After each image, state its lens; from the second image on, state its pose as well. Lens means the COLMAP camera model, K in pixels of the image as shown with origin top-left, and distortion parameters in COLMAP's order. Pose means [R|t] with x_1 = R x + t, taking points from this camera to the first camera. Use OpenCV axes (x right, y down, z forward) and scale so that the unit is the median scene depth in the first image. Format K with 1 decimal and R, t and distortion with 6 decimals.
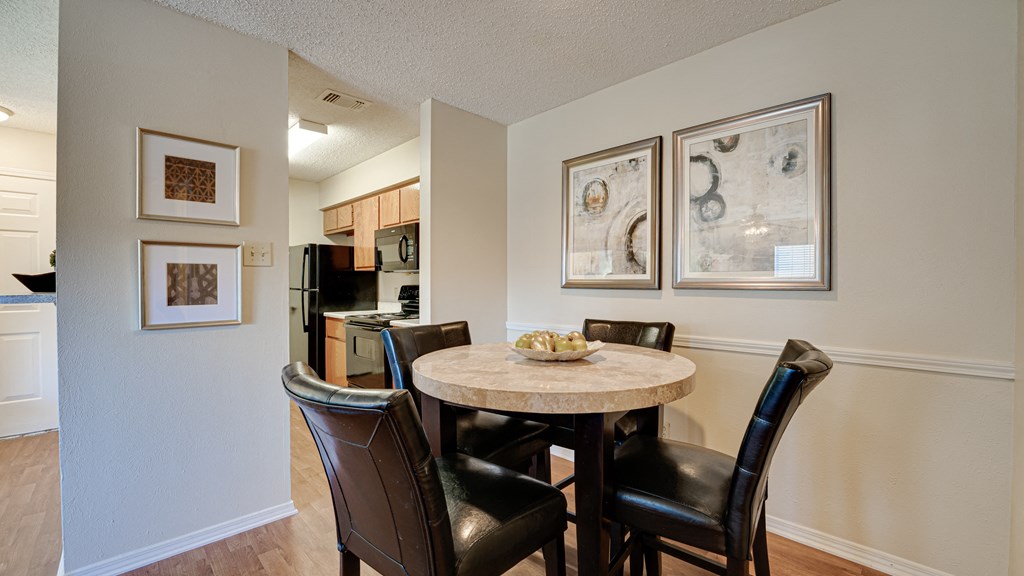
lens RADIAL K [[422.1, 0, 512.0], [0, 422.1, 288.0], [0, 0, 1]] dist [-0.022907, -0.000440]
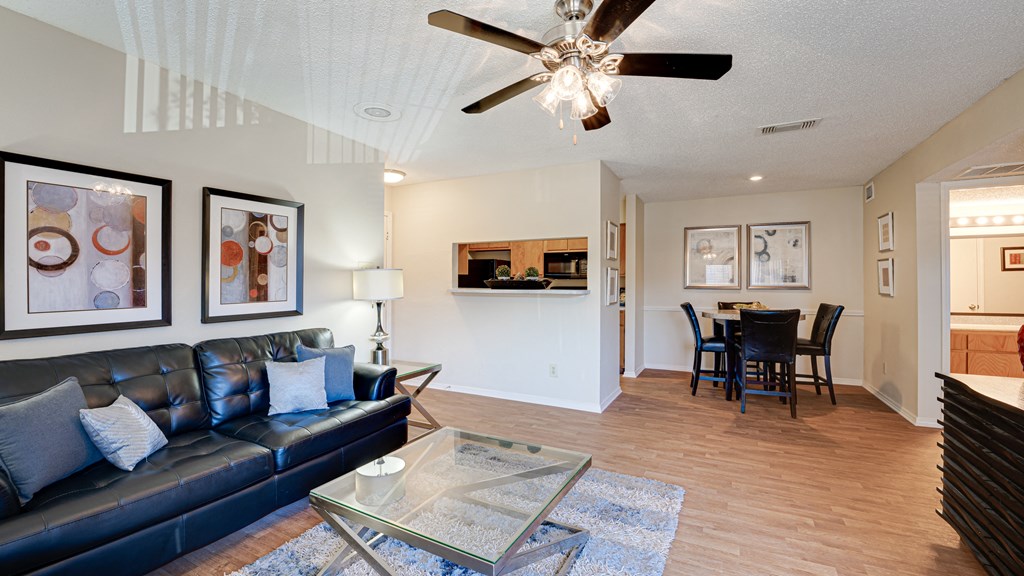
lens RADIAL K [[422.8, 0, 514.3], [0, 422.8, 283.6], [0, 0, 1]] dist [-0.022334, 0.000852]
pose [[0.949043, 0.006605, 0.315076, -1.720873], [-0.002494, 0.999906, -0.013450, 0.005495], [-0.315135, 0.011978, 0.948971, -0.904076]]
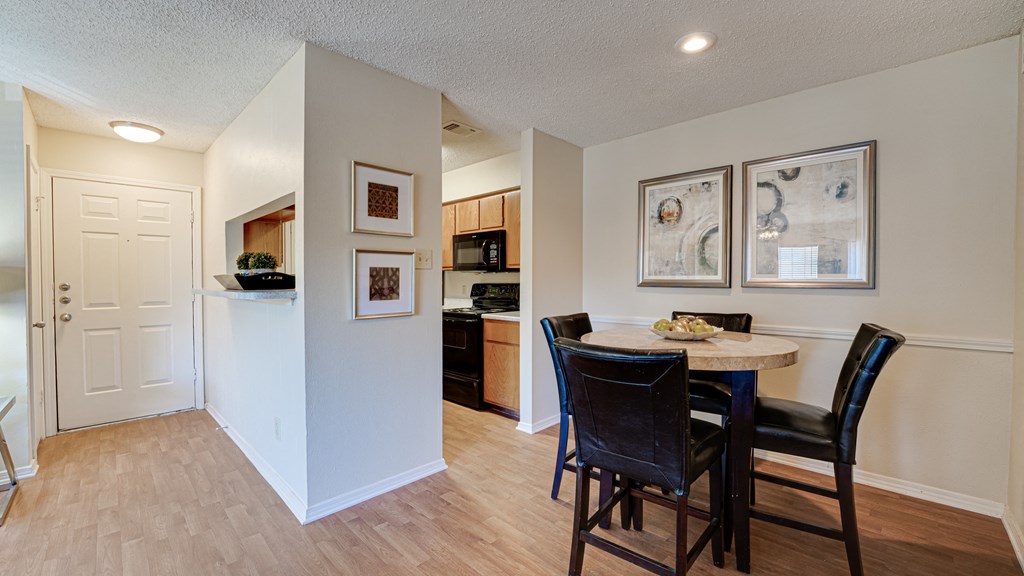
lens RADIAL K [[415.0, 0, 512.0], [0, 415.0, 288.0], [0, 0, 1]] dist [-0.023477, 0.000556]
pose [[0.999753, 0.000816, 0.022190, -0.348869], [-0.000964, 0.999977, 0.006700, -0.003841], [-0.022184, -0.006719, 0.999731, -0.227633]]
